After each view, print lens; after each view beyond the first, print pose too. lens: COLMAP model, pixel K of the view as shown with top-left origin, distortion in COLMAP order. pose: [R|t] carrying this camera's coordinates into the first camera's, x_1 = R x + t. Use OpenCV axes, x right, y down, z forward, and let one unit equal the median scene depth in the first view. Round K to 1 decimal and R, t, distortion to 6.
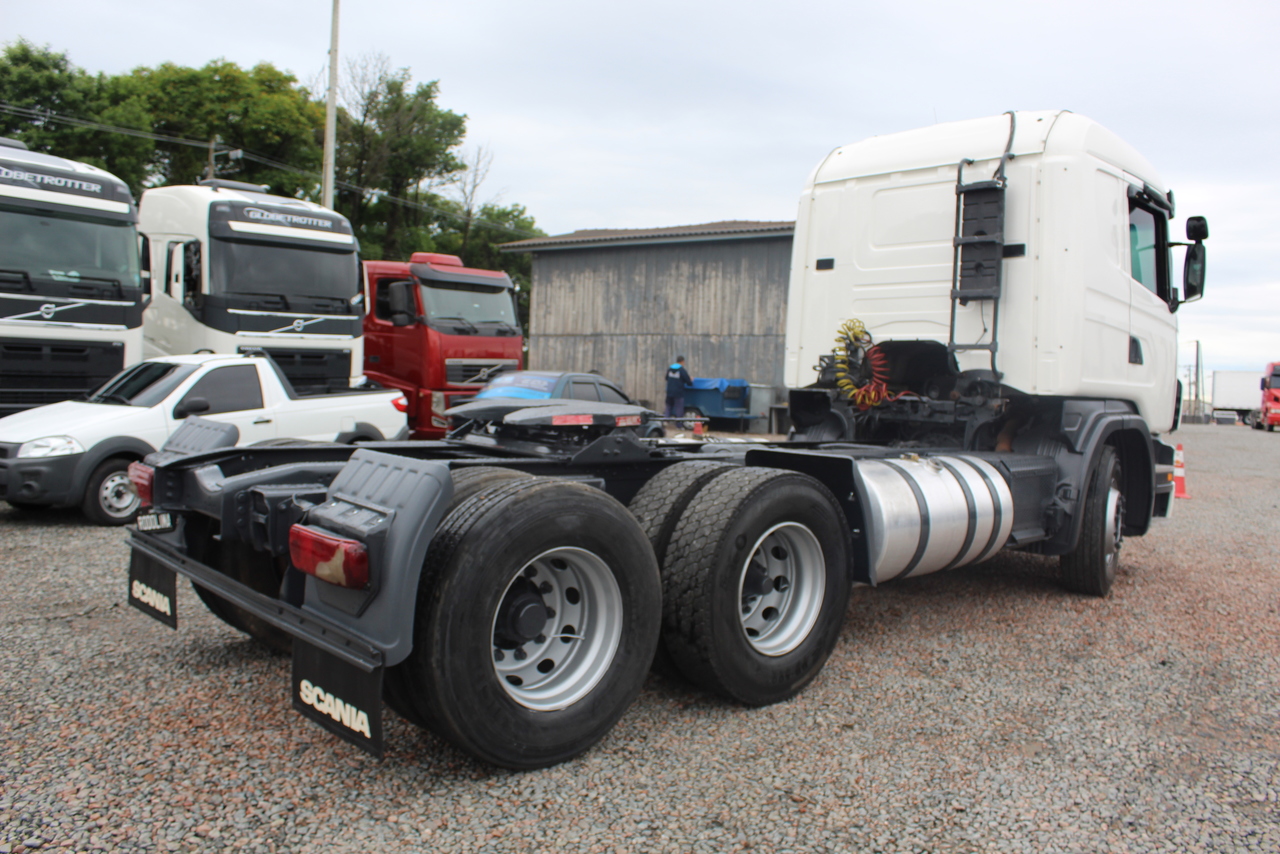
lens RADIAL K [[1079.3, 0, 642.2], [0, 1079.3, 420.8], [0, 0, 1]] dist [-0.170265, 0.162744]
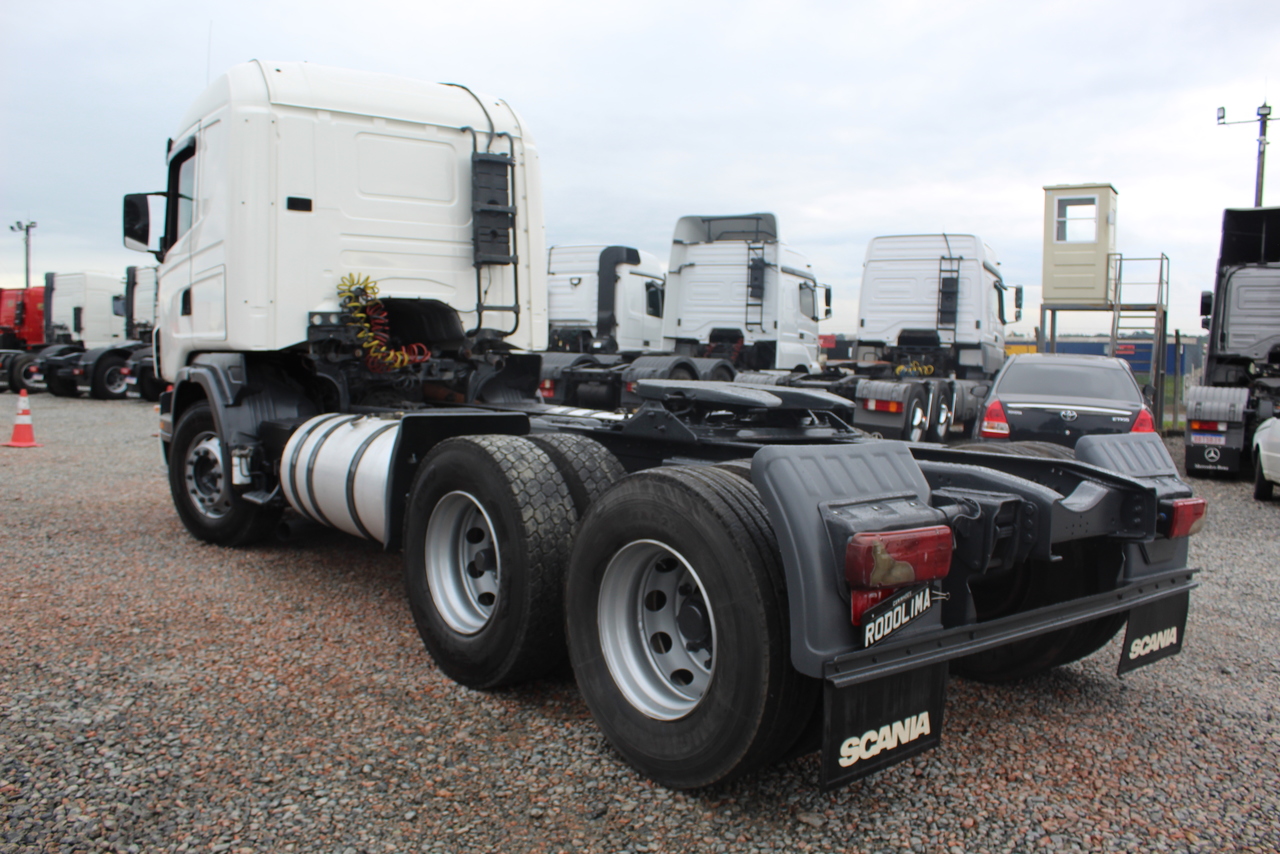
lens RADIAL K [[1114.6, 0, 640.0], [0, 1114.6, 427.0], [0, 0, 1]] dist [-0.061835, -0.002061]
pose [[0.041371, -0.100779, 0.994048, -0.815094], [0.026348, 0.994664, 0.099745, -0.057369], [-0.998796, 0.022065, 0.043805, 0.792017]]
